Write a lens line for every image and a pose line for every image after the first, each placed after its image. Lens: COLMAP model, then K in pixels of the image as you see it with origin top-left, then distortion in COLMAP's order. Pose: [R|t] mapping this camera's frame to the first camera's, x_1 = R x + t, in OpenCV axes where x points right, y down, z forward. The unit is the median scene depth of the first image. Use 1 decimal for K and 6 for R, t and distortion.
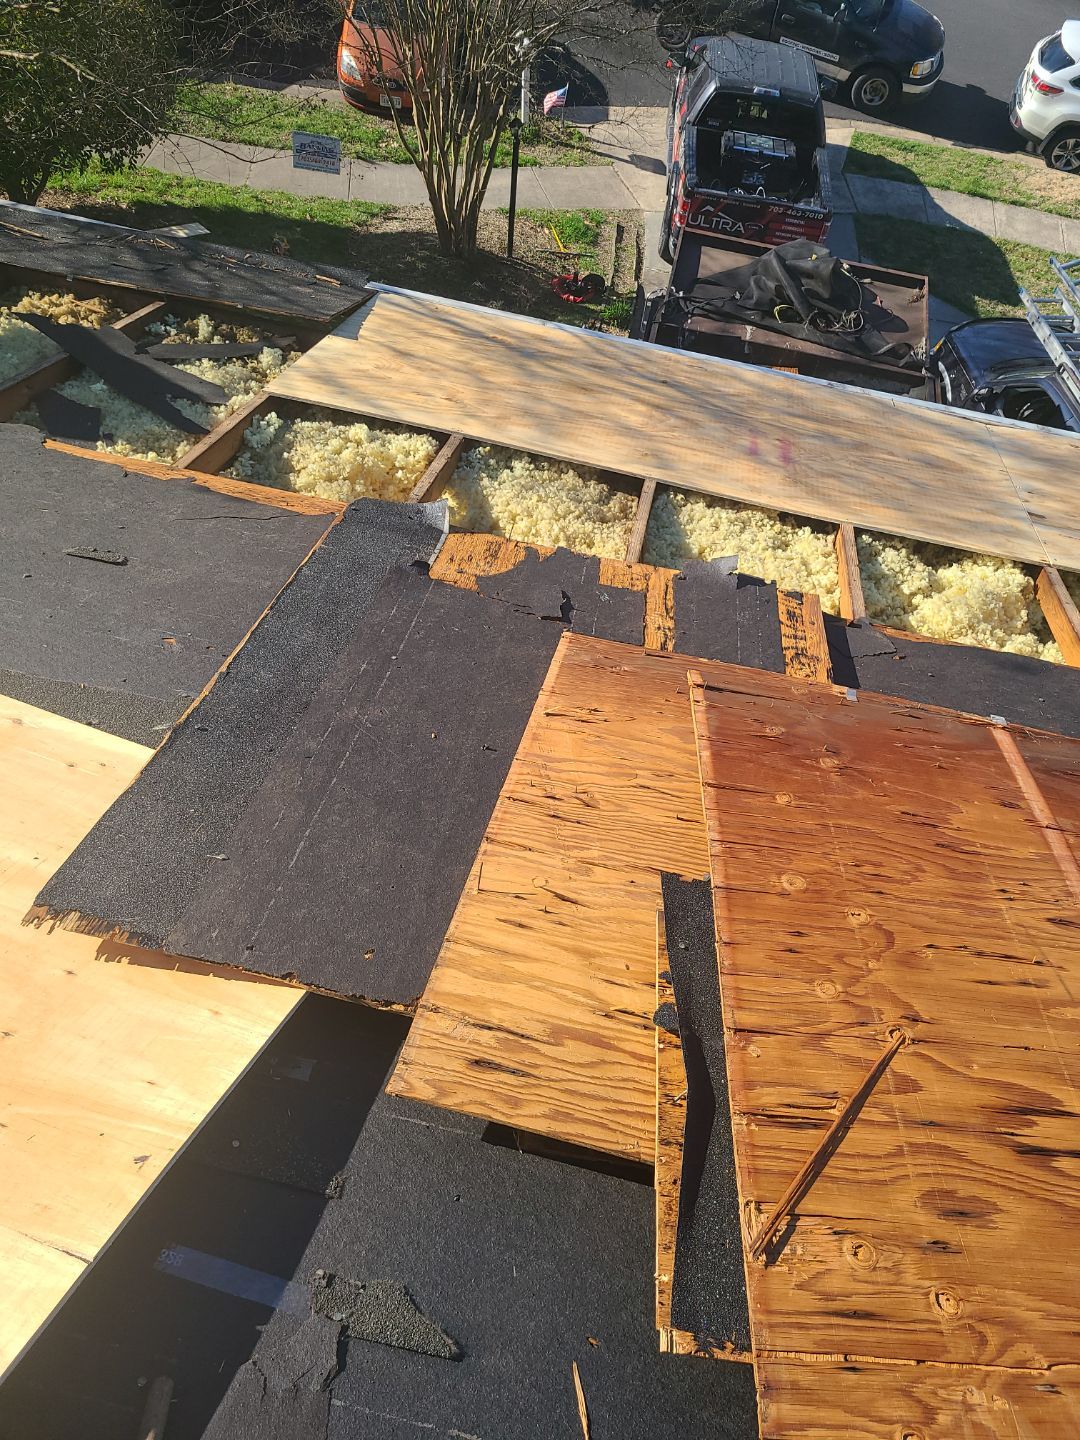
lens RADIAL K [[1019.3, 0, 574.8], [0, 1019.3, 697.2], [0, 0, 1]] dist [0.043087, -0.036896]
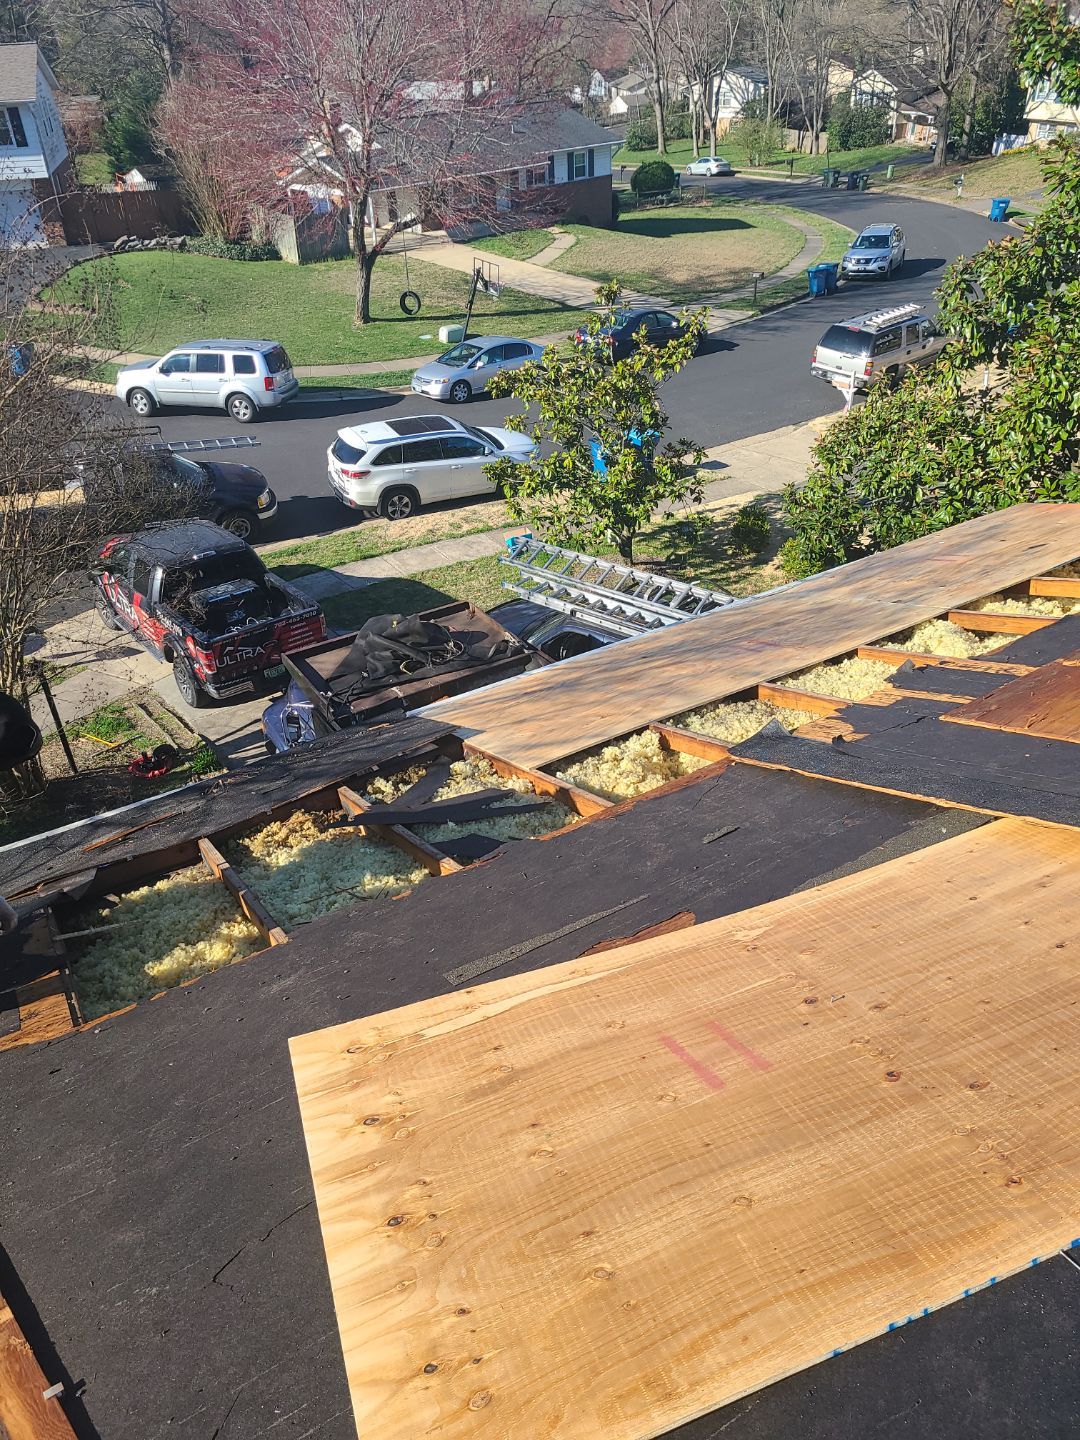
lens RADIAL K [[1019.3, 0, 517.7], [0, 1019.3, 752.6], [0, 0, 1]] dist [0.043087, -0.036896]
pose [[0.726000, -0.489114, 0.483417, -1.201845], [0.613812, 0.777858, -0.134803, -0.197120], [-0.310096, 0.394594, 0.864949, -0.142521]]
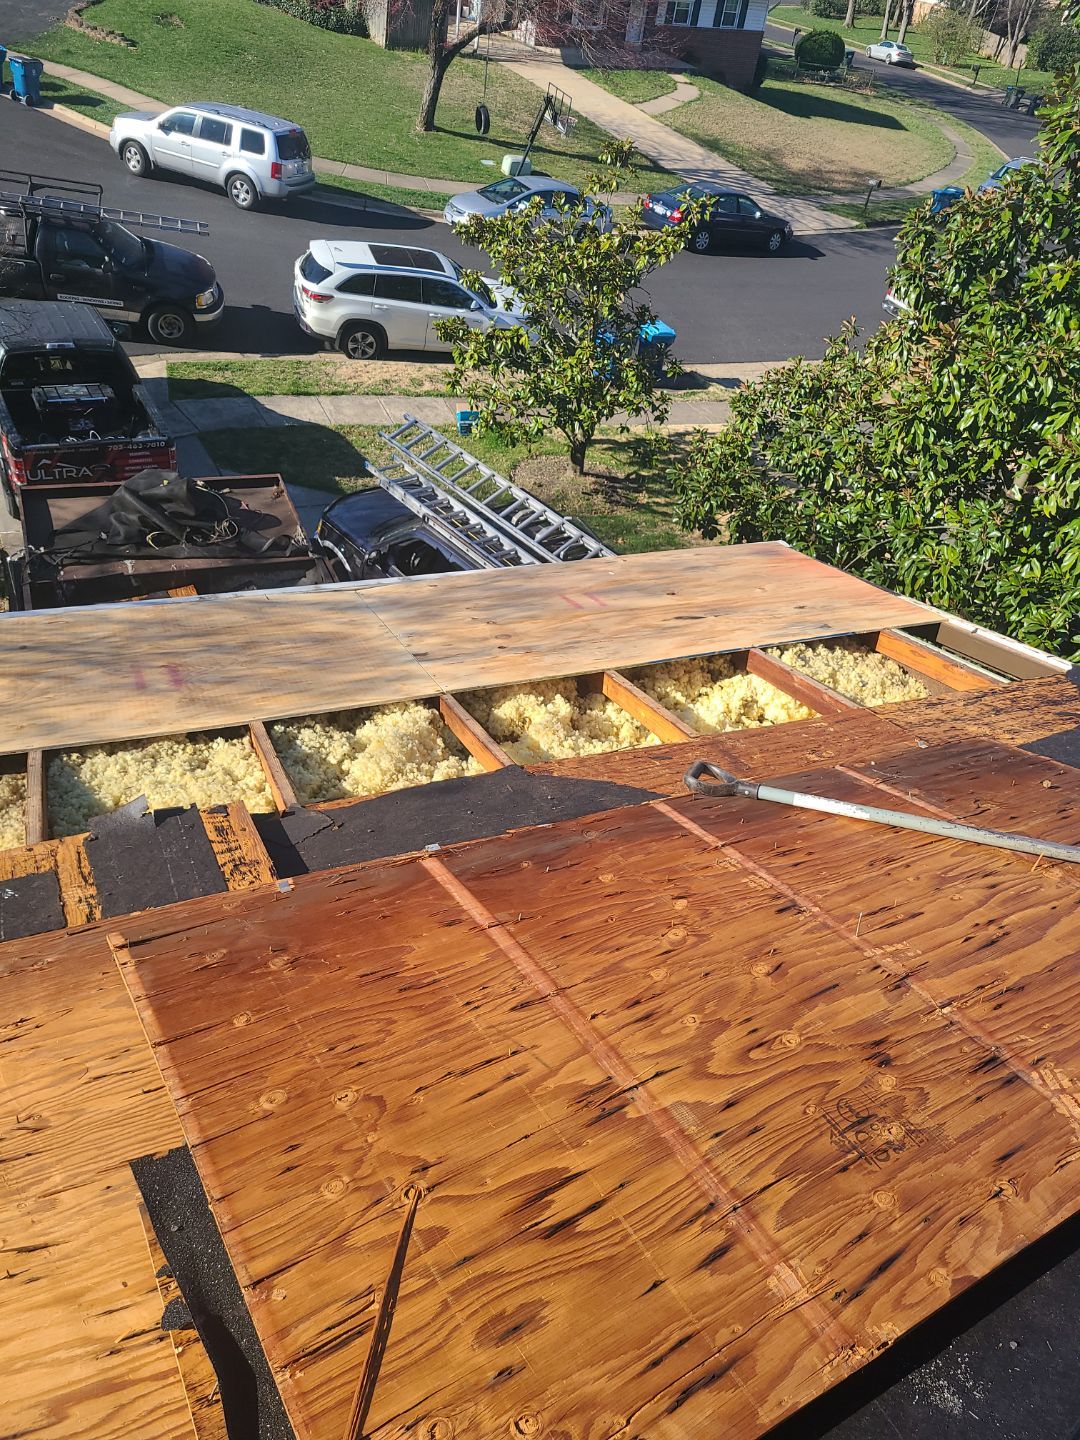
lens RADIAL K [[1019.3, 0, 548.0], [0, 1019.3, 734.2], [0, 0, 1]] dist [0.043087, -0.036896]
pose [[0.831086, -0.351134, 0.431278, 0.077869], [0.409354, 0.911165, -0.046993, 0.011023], [-0.376464, 0.215600, 0.900995, -0.028990]]
